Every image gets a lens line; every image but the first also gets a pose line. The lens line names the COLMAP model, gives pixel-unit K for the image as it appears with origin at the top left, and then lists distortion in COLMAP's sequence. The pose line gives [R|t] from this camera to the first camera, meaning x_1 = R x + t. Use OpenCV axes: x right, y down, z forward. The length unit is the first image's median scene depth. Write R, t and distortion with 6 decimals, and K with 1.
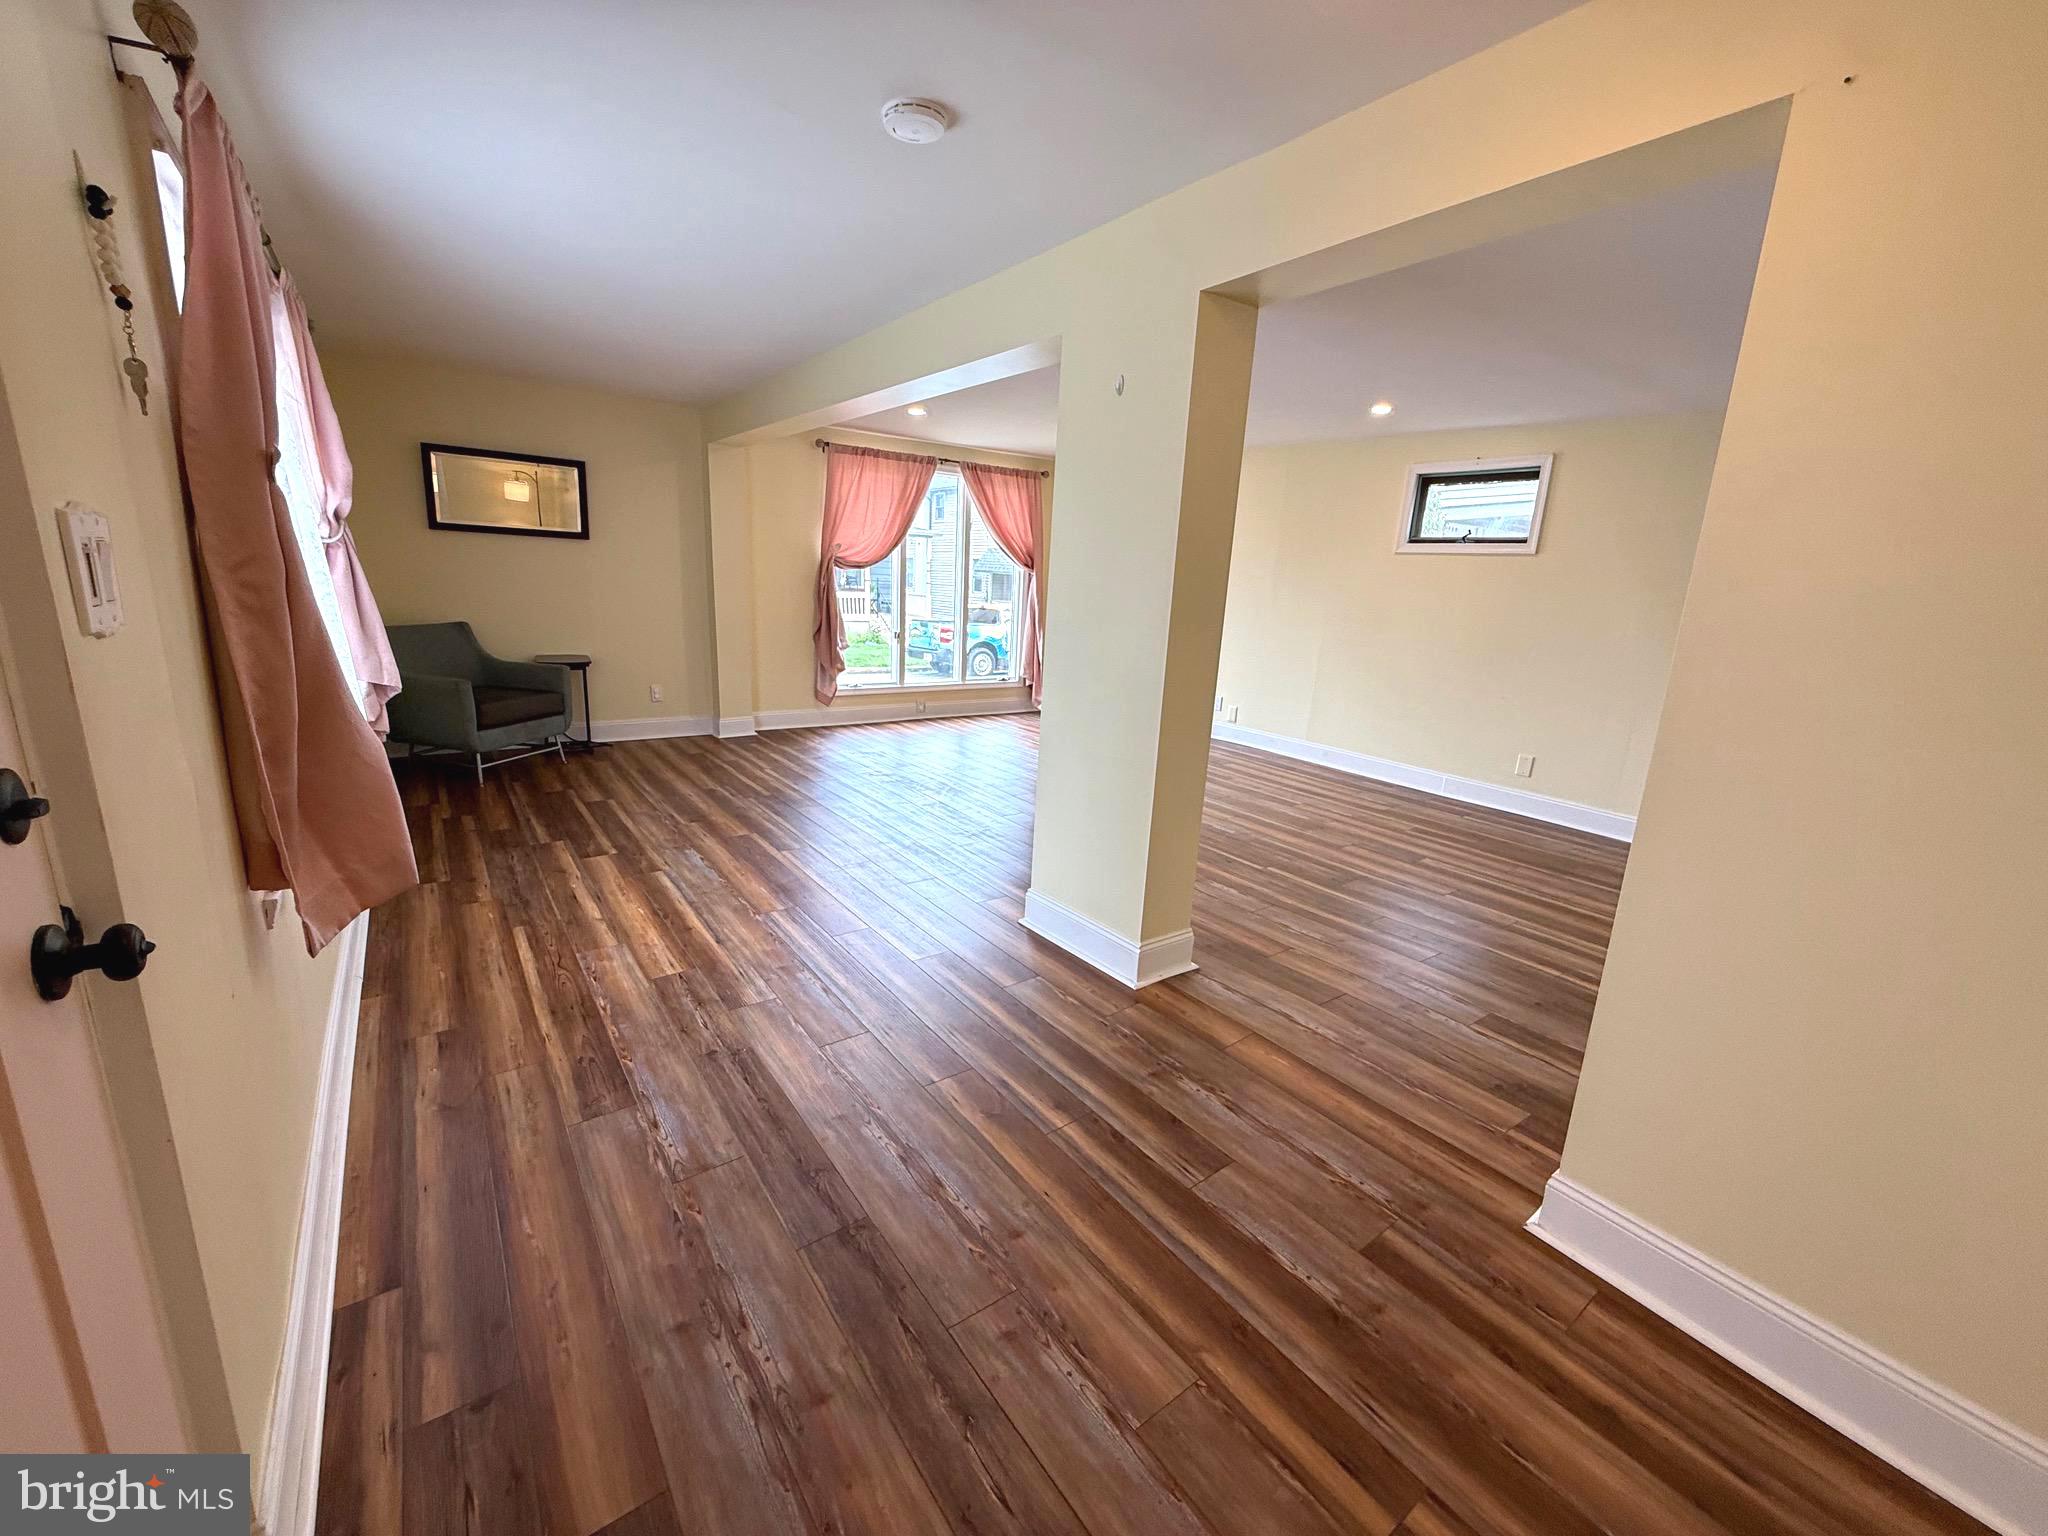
lens RADIAL K [[810.8, 0, 1024.0], [0, 810.8, 768.0], [0, 0, 1]] dist [0.001188, 0.000151]
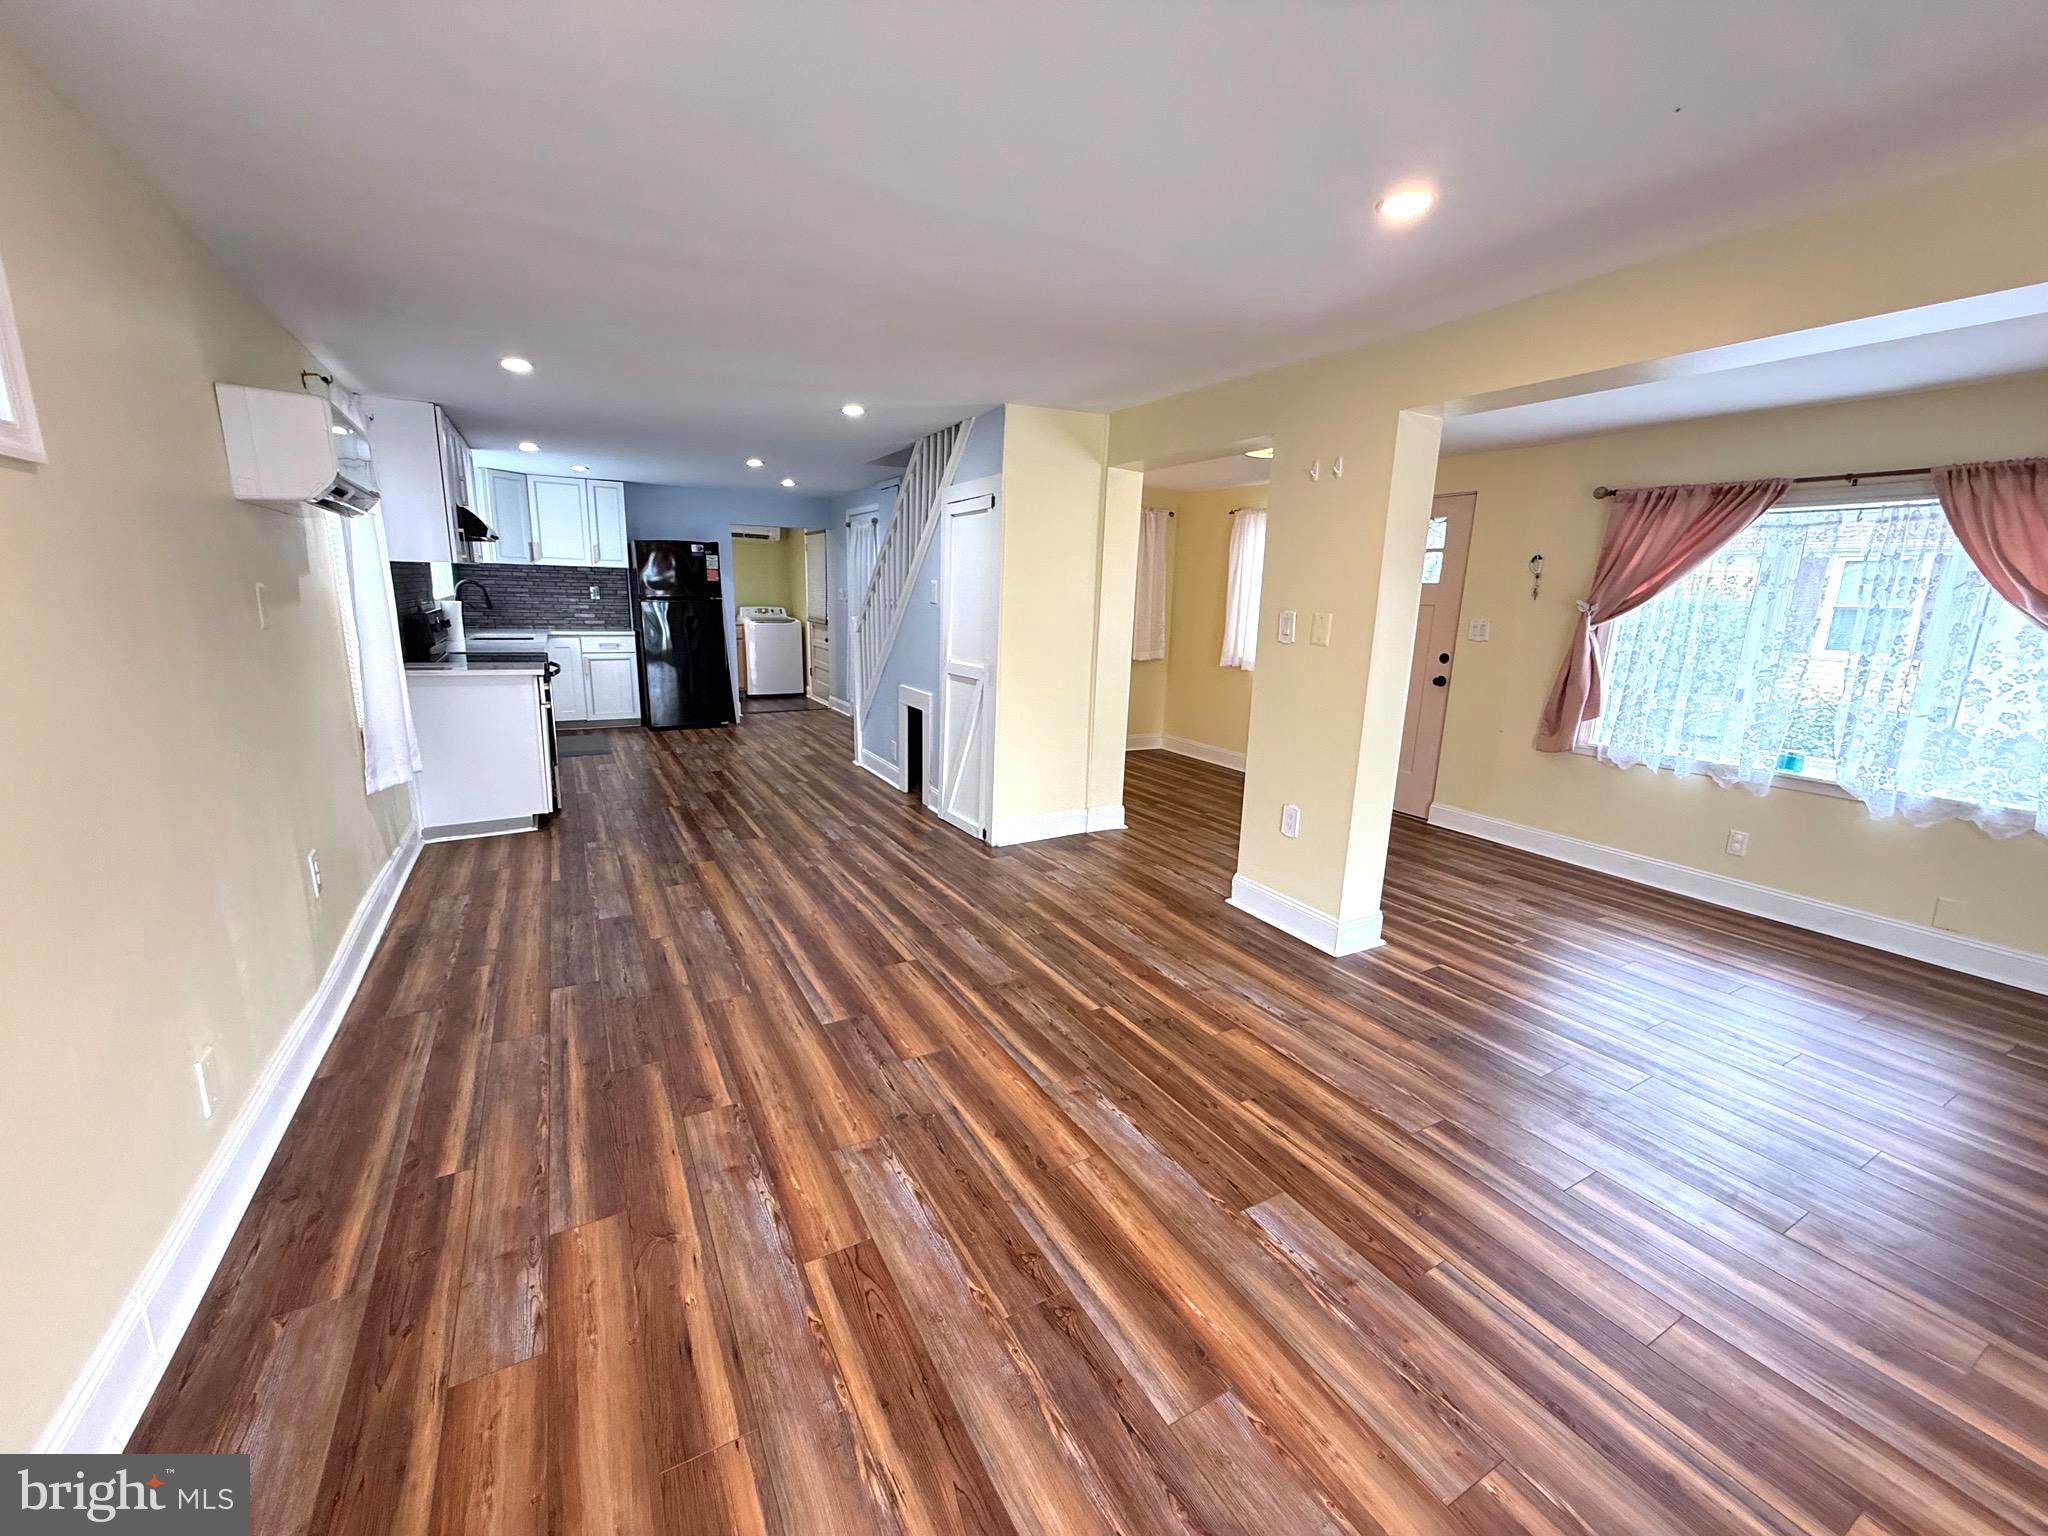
lens RADIAL K [[817.5, 0, 1020.5], [0, 817.5, 766.5], [0, 0, 1]] dist [-0.000440, 0.000507]
pose [[-0.989420, -0.101183, 0.103969, 0.242836], [-0.046305, 0.899410, 0.434646, -0.299268], [-0.137490, 0.425233, -0.894580, 1.213888]]
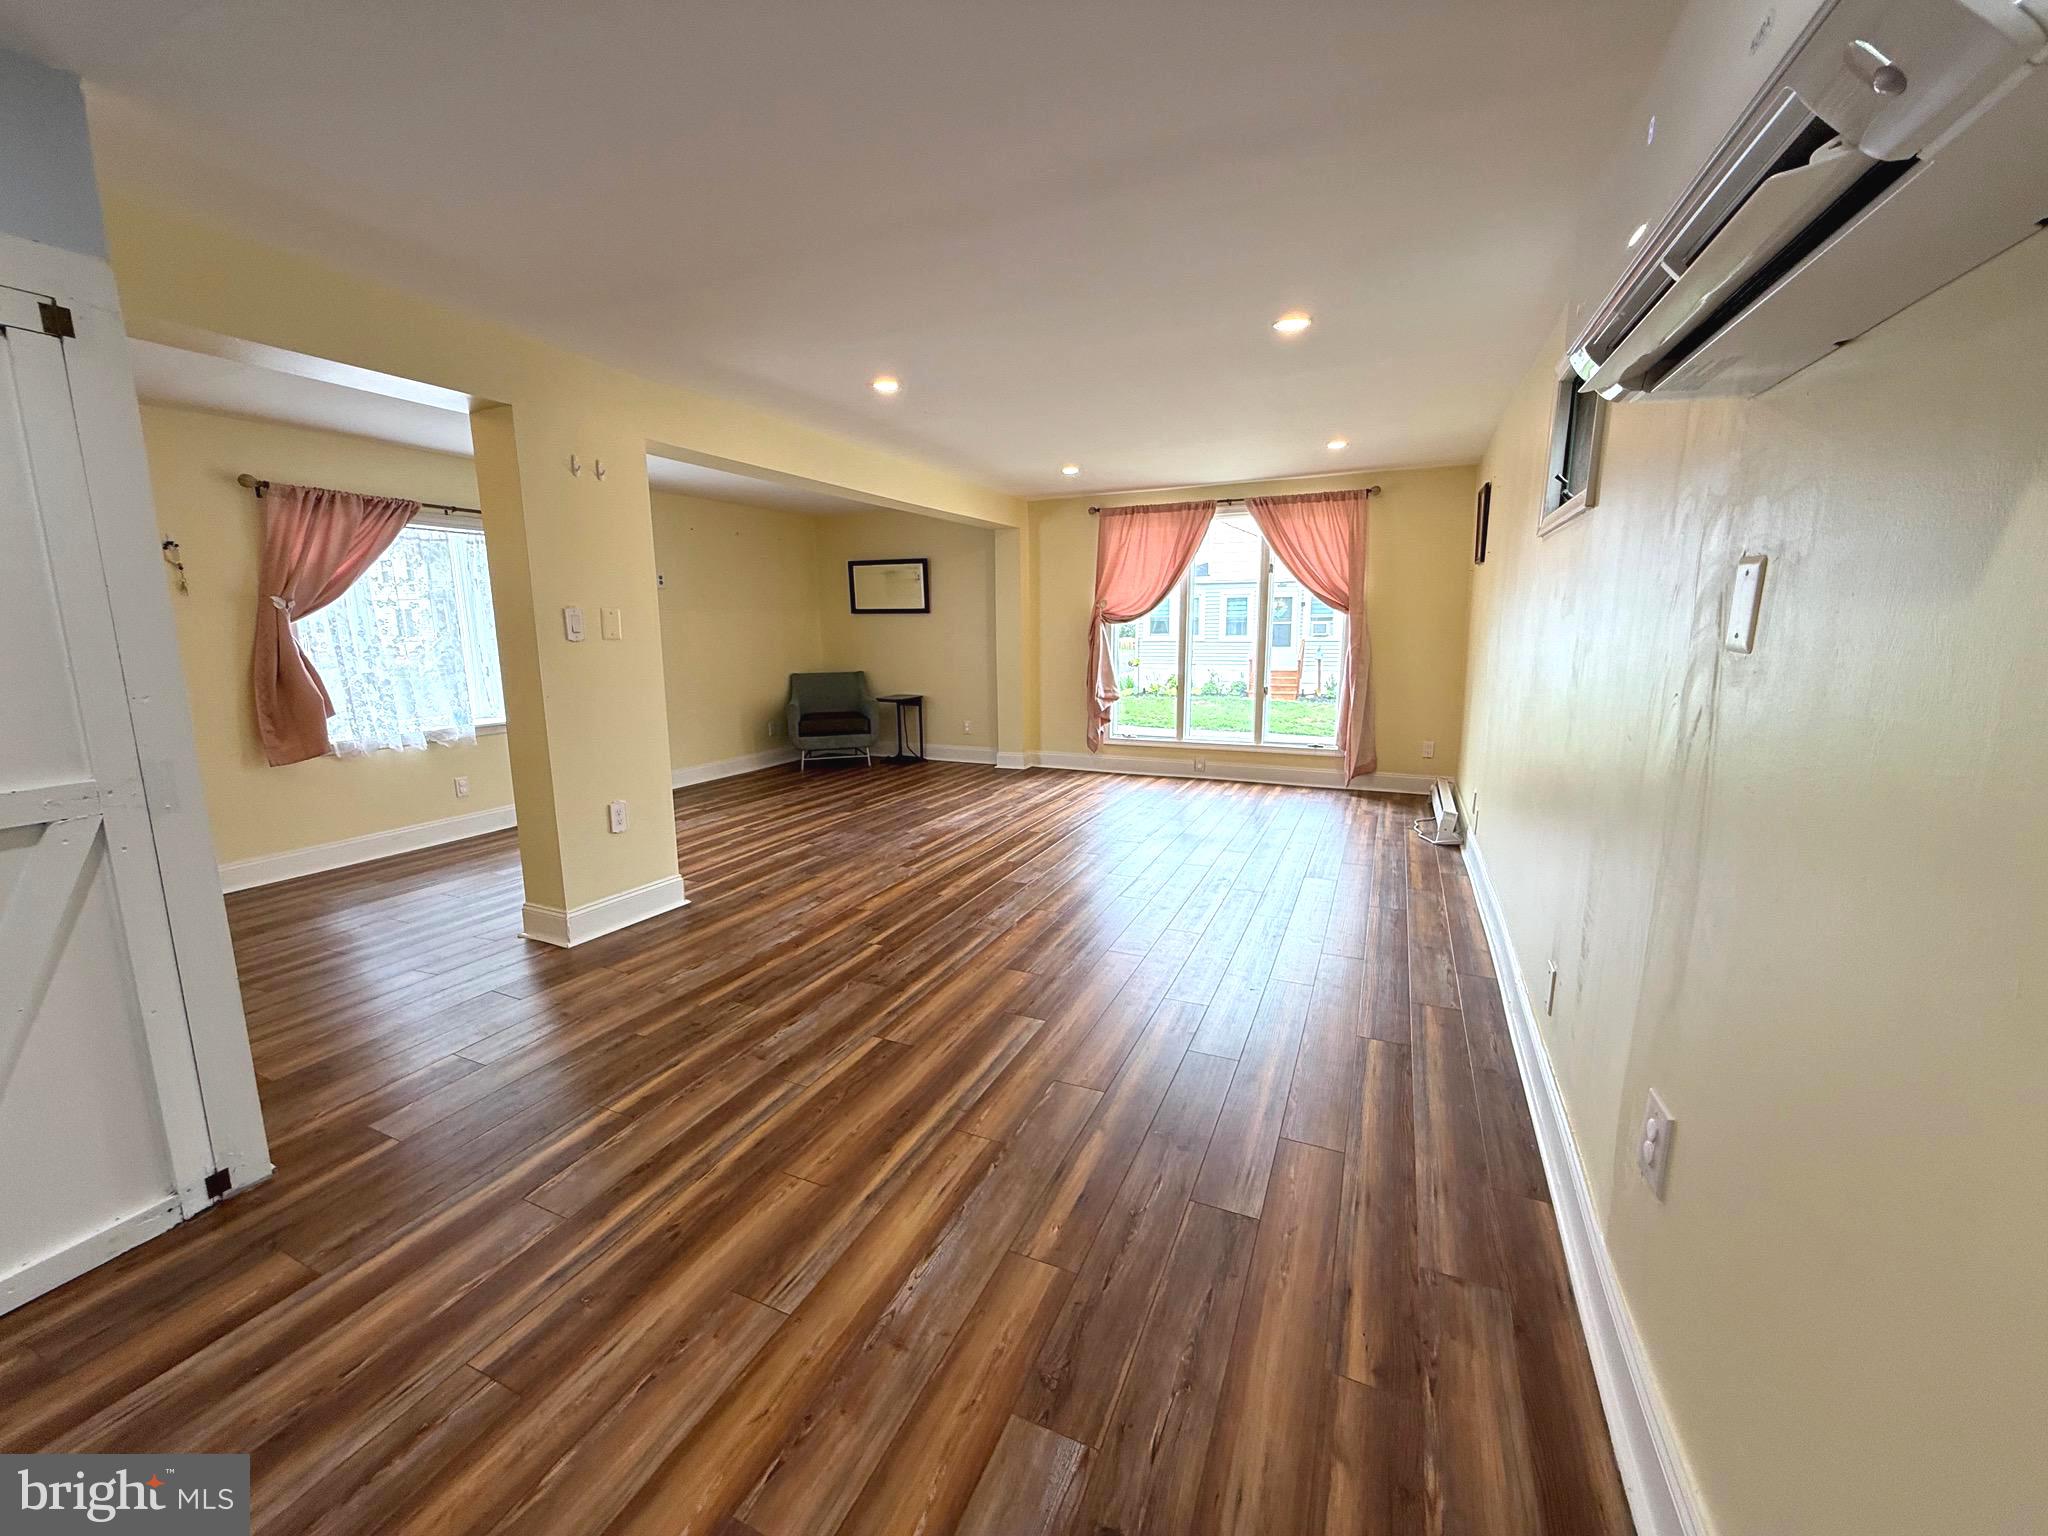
lens RADIAL K [[817.5, 0, 1020.5], [0, 817.5, 766.5], [0, 0, 1]] dist [-0.000440, 0.000507]
pose [[0.488548, 0.097975, -0.867019, 0.848851], [-0.171407, 0.985090, 0.014733, -0.077454], [0.855535, 0.141415, 0.498058, 0.520811]]
